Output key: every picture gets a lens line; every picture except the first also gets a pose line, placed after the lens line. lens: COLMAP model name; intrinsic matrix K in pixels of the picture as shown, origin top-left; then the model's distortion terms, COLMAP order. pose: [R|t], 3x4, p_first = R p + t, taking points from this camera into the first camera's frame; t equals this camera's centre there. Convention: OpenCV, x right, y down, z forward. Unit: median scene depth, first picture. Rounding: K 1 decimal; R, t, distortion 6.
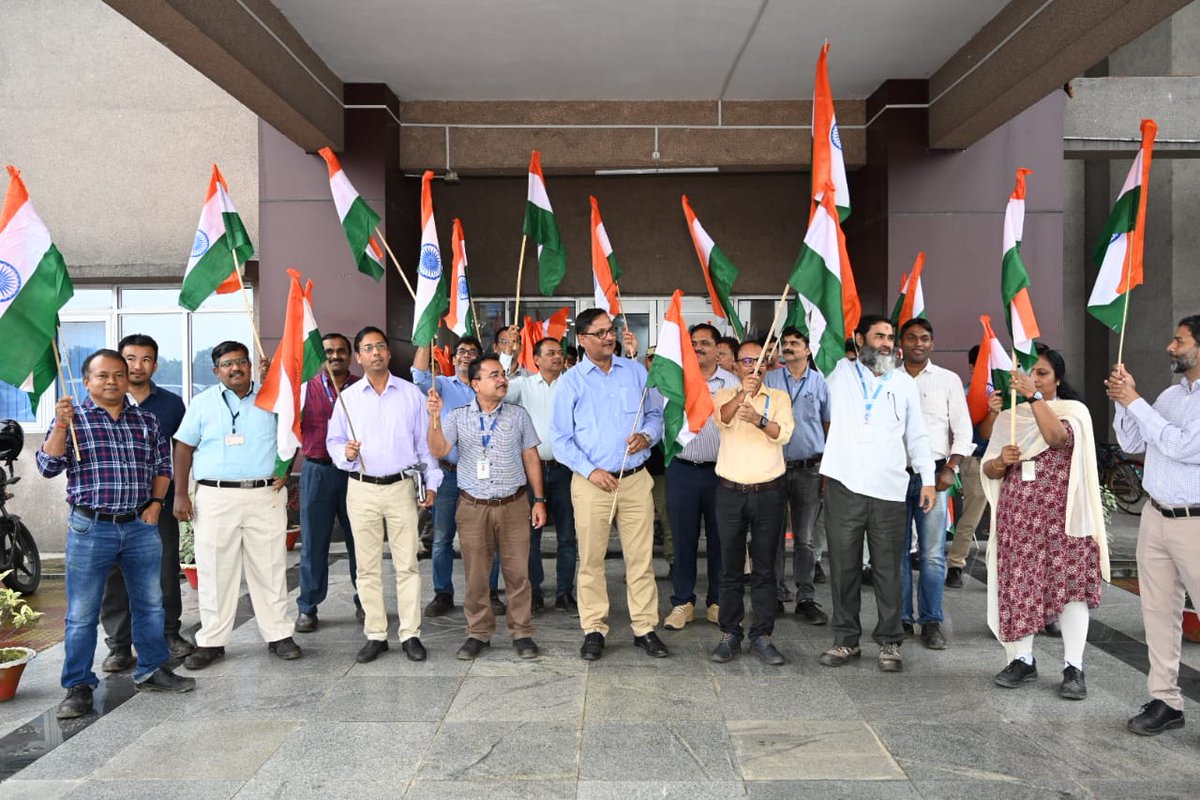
lens RADIAL K [[969.9, 0, 599.9], [0, 969.9, 401.4], [0, 0, 1]] dist [-0.025027, 0.029637]
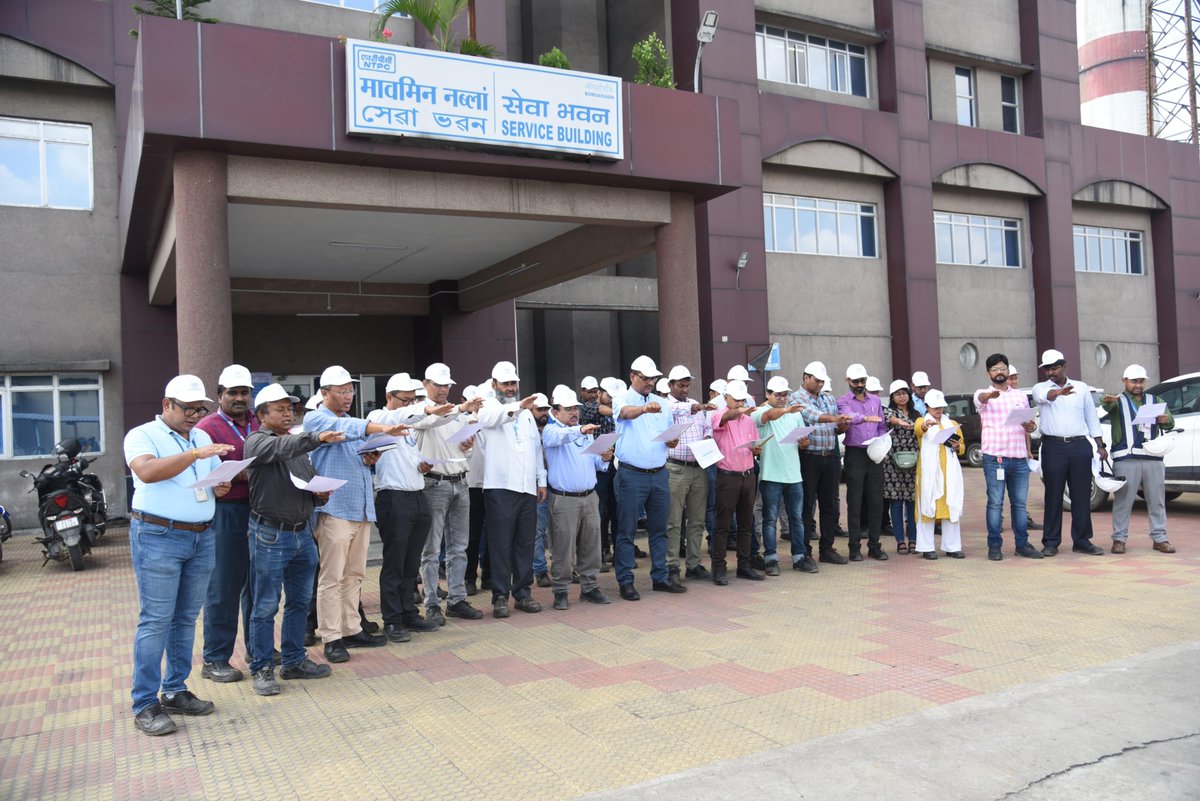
lens RADIAL K [[969.9, 0, 600.4], [0, 969.9, 398.4], [0, 0, 1]] dist [-0.025027, 0.029637]
pose [[0.875313, -0.014855, 0.483328, -0.431464], [0.036077, 0.998749, -0.034638, 0.020326], [-0.482209, 0.047756, 0.874754, -1.030205]]
